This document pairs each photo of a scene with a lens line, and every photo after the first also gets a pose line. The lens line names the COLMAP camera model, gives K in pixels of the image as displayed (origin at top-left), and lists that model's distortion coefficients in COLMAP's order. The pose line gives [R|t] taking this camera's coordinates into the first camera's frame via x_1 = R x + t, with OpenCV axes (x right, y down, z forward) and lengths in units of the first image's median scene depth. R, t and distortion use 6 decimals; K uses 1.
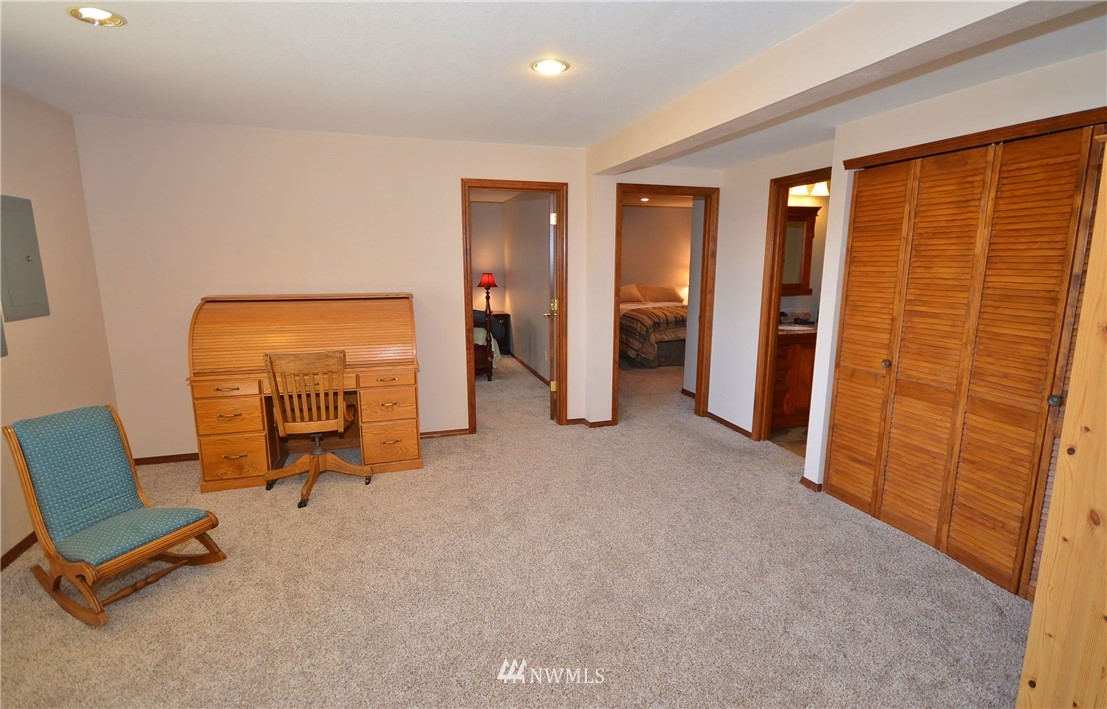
lens RADIAL K [[523.6, 0, 550.9], [0, 523.6, 351.2], [0, 0, 1]] dist [0.000187, -0.000099]
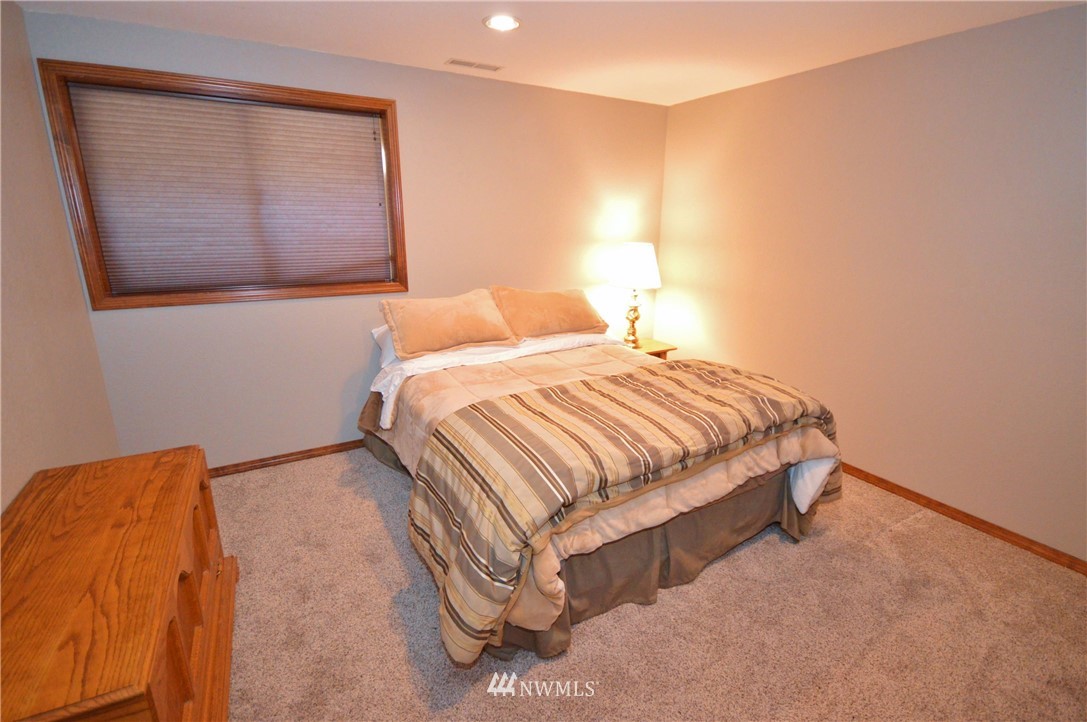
lens RADIAL K [[506.2, 0, 543.5], [0, 506.2, 360.9], [0, 0, 1]] dist [0.000188, 0.000002]
pose [[0.974024, -0.042517, 0.222418, 0.143416], [0.021016, 0.994949, 0.098161, -0.137889], [-0.225468, -0.090937, 0.969997, 0.776160]]
